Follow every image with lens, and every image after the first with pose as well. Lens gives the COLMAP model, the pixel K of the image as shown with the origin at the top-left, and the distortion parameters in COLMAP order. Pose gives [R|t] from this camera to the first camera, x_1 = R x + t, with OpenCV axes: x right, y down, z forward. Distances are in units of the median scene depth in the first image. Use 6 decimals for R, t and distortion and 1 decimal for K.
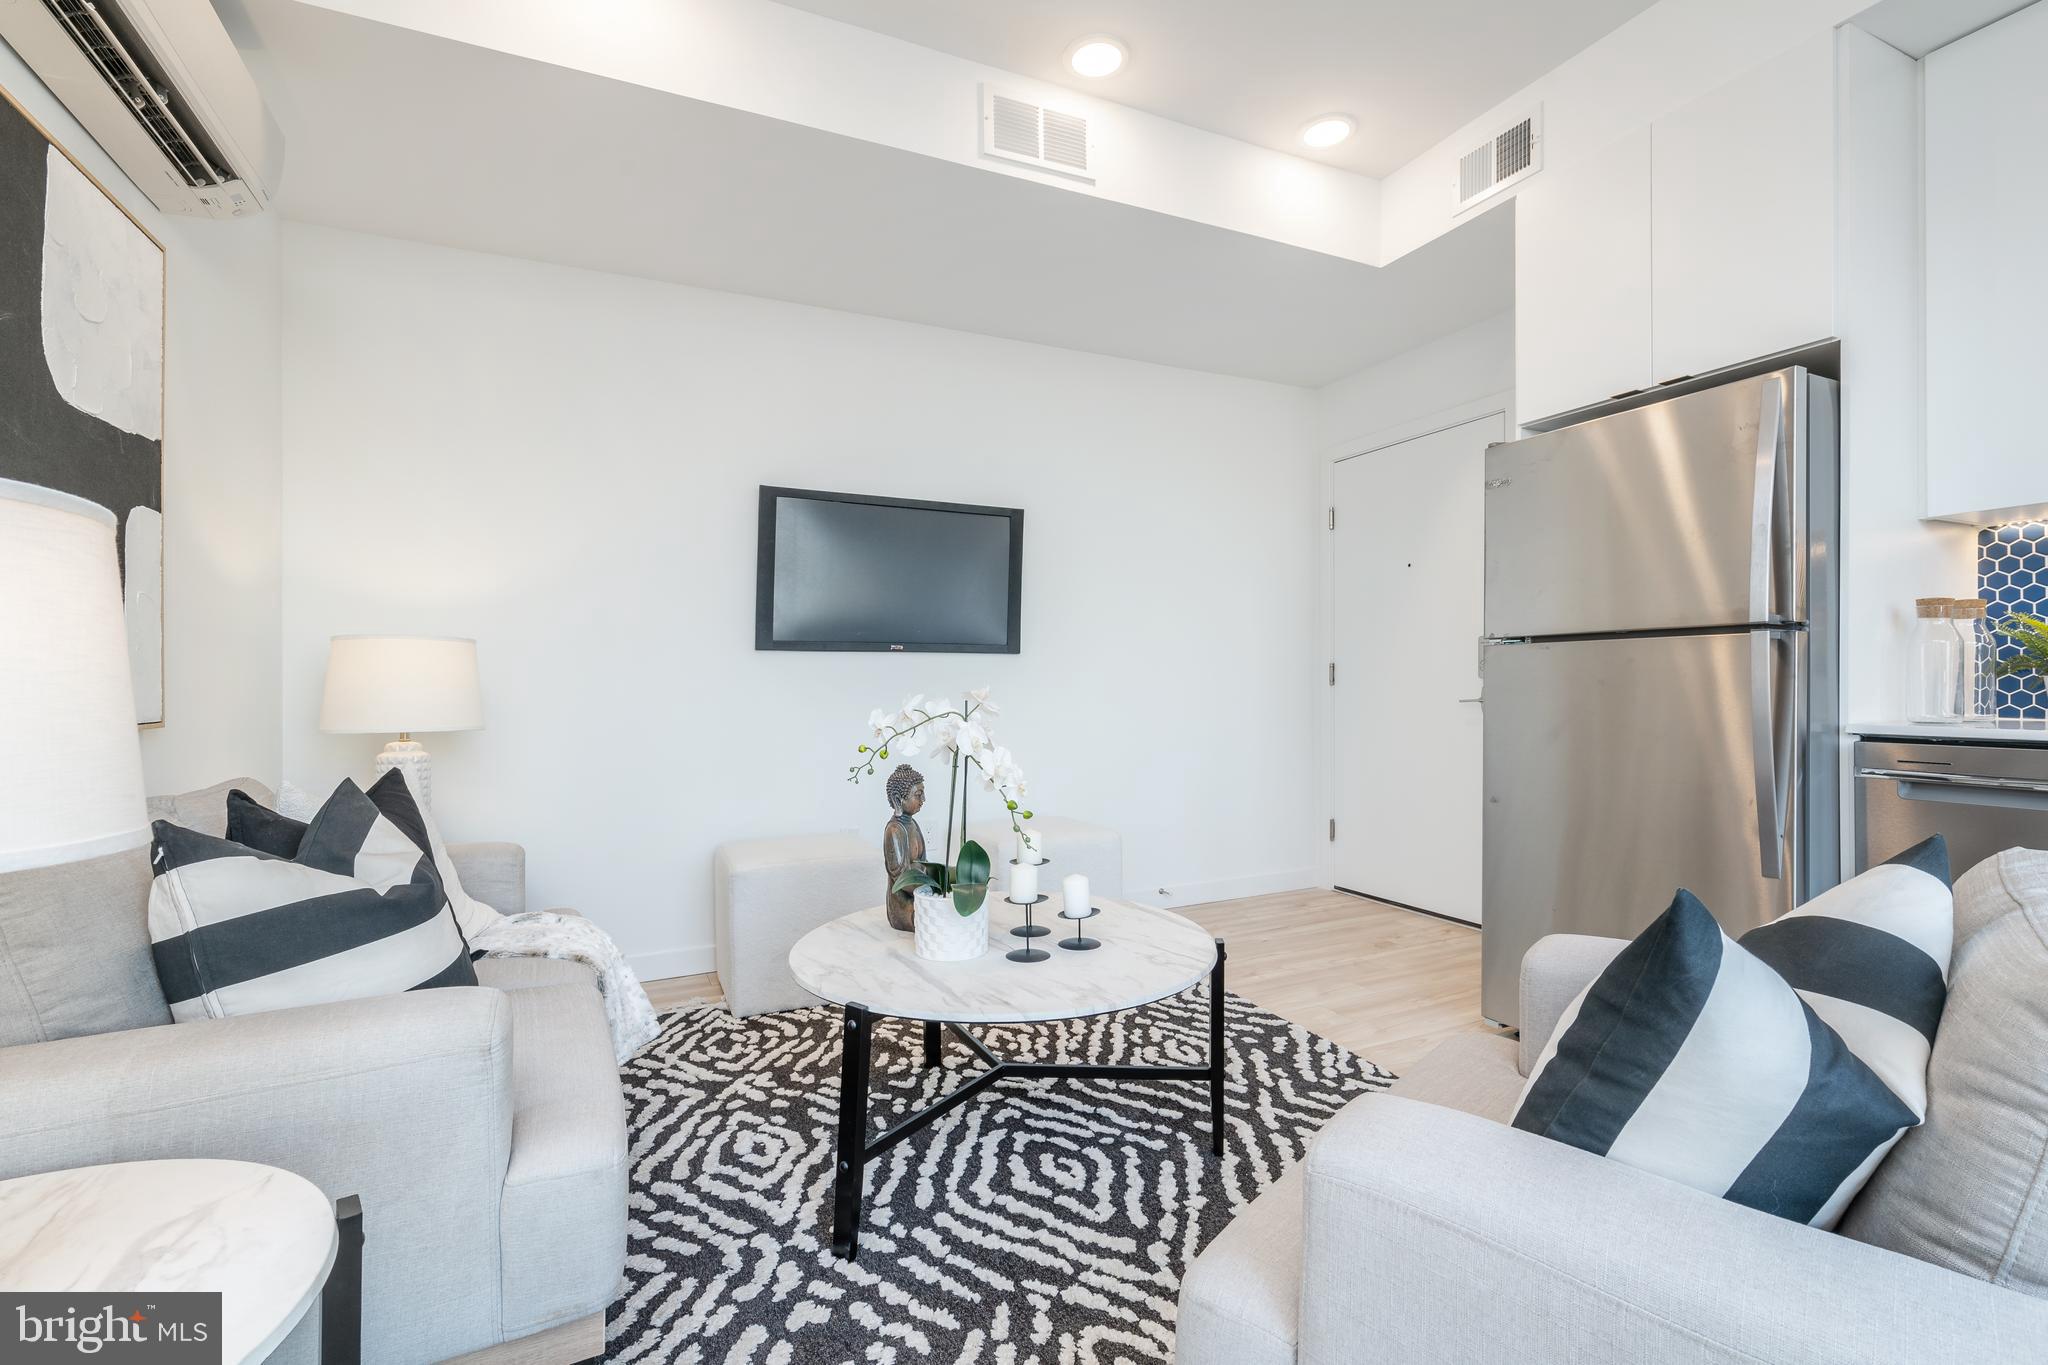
lens RADIAL K [[924.3, 0, 1029.9], [0, 924.3, 684.2], [0, 0, 1]] dist [0.007572, -0.002028]
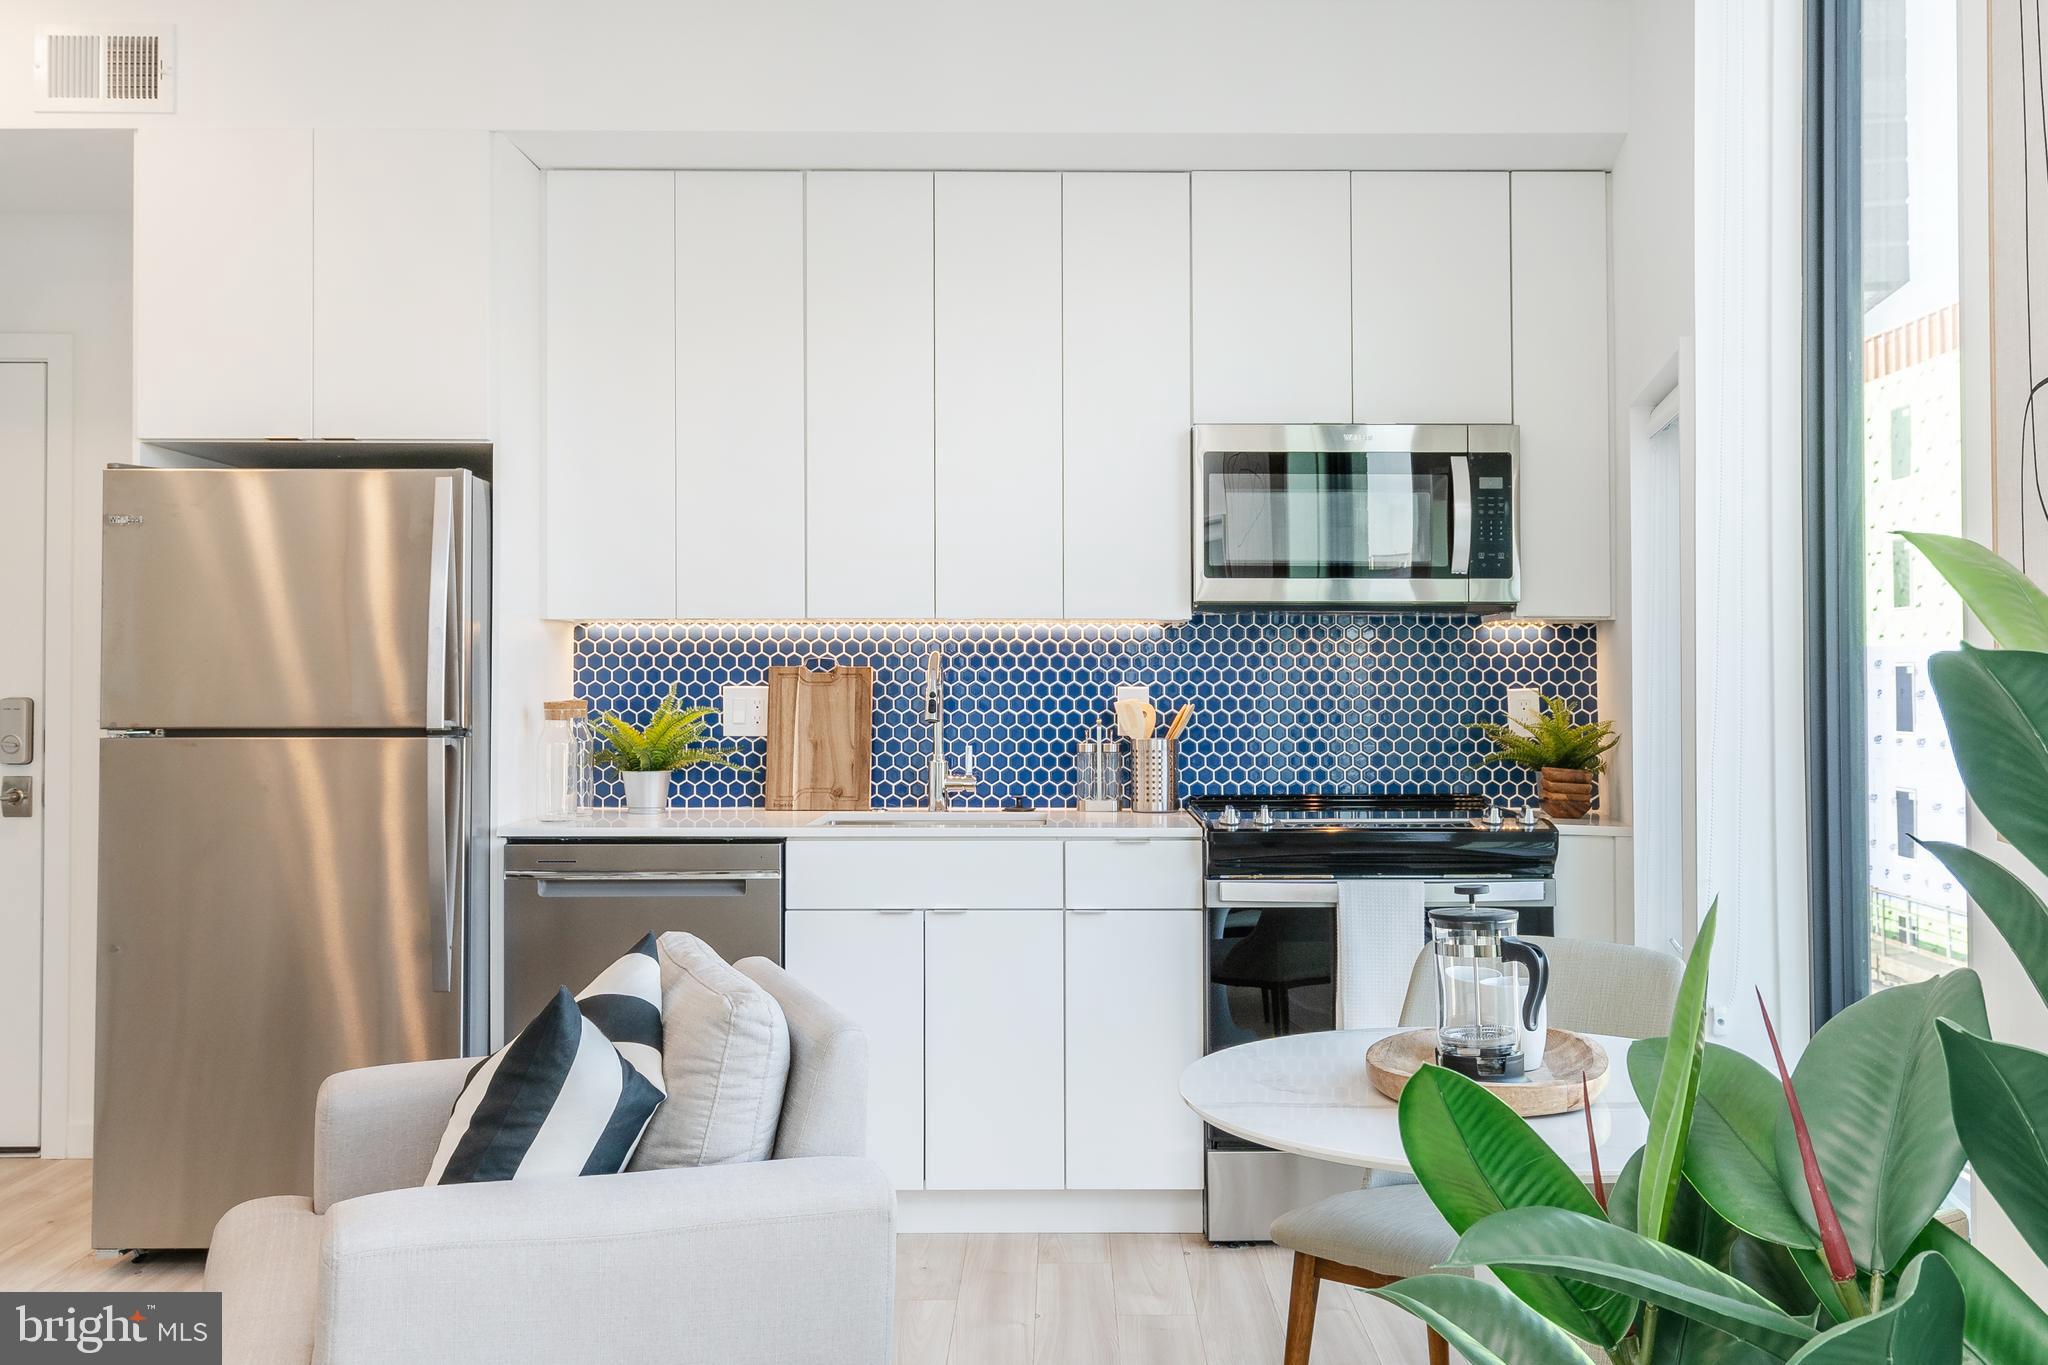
lens RADIAL K [[1815.3, 0, 1084.7], [0, 1815.3, 658.7], [0, 0, 1]] dist [0.018768, -0.016651]
pose [[0.420211, 0.019133, 0.907225, -0.574486], [-0.001440, 0.999790, -0.020419, -0.089610], [-0.907425, 0.007274, 0.420150, -0.363196]]
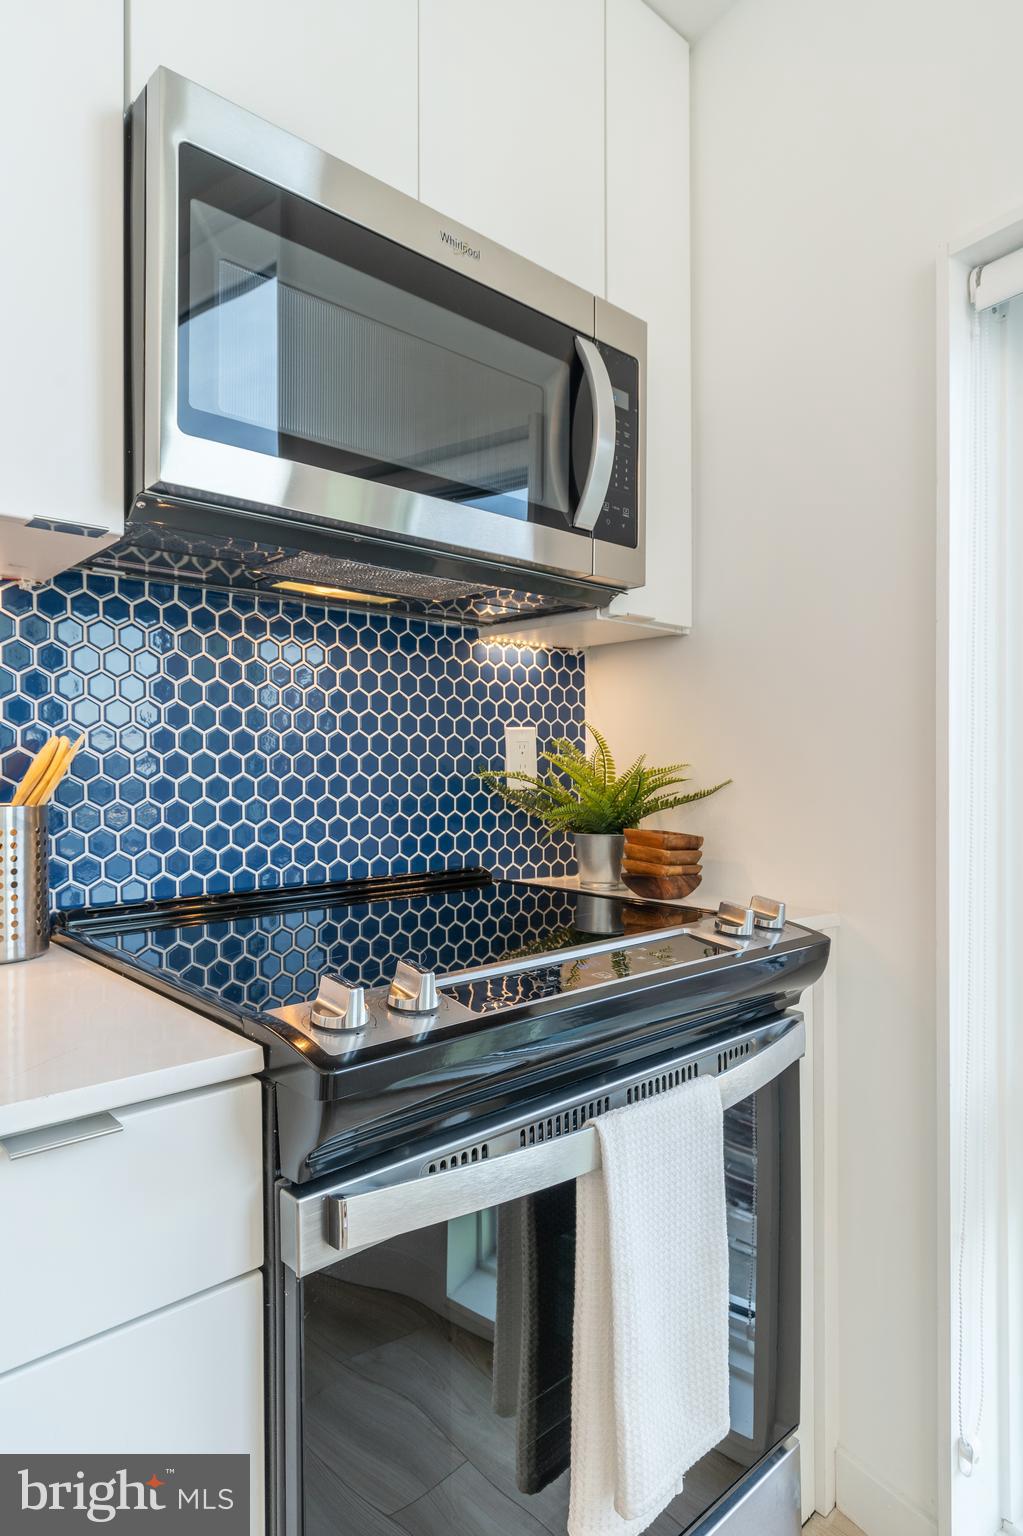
lens RADIAL K [[878.7, 0, 506.5], [0, 878.7, 767.8], [0, 0, 1]] dist [-0.007918, -0.000052]
pose [[-0.282137, 0.006513, 0.959352, 0.748861], [0.004172, 0.999976, -0.005562, -0.058464], [-0.959365, 0.002433, -0.282157, 0.276679]]
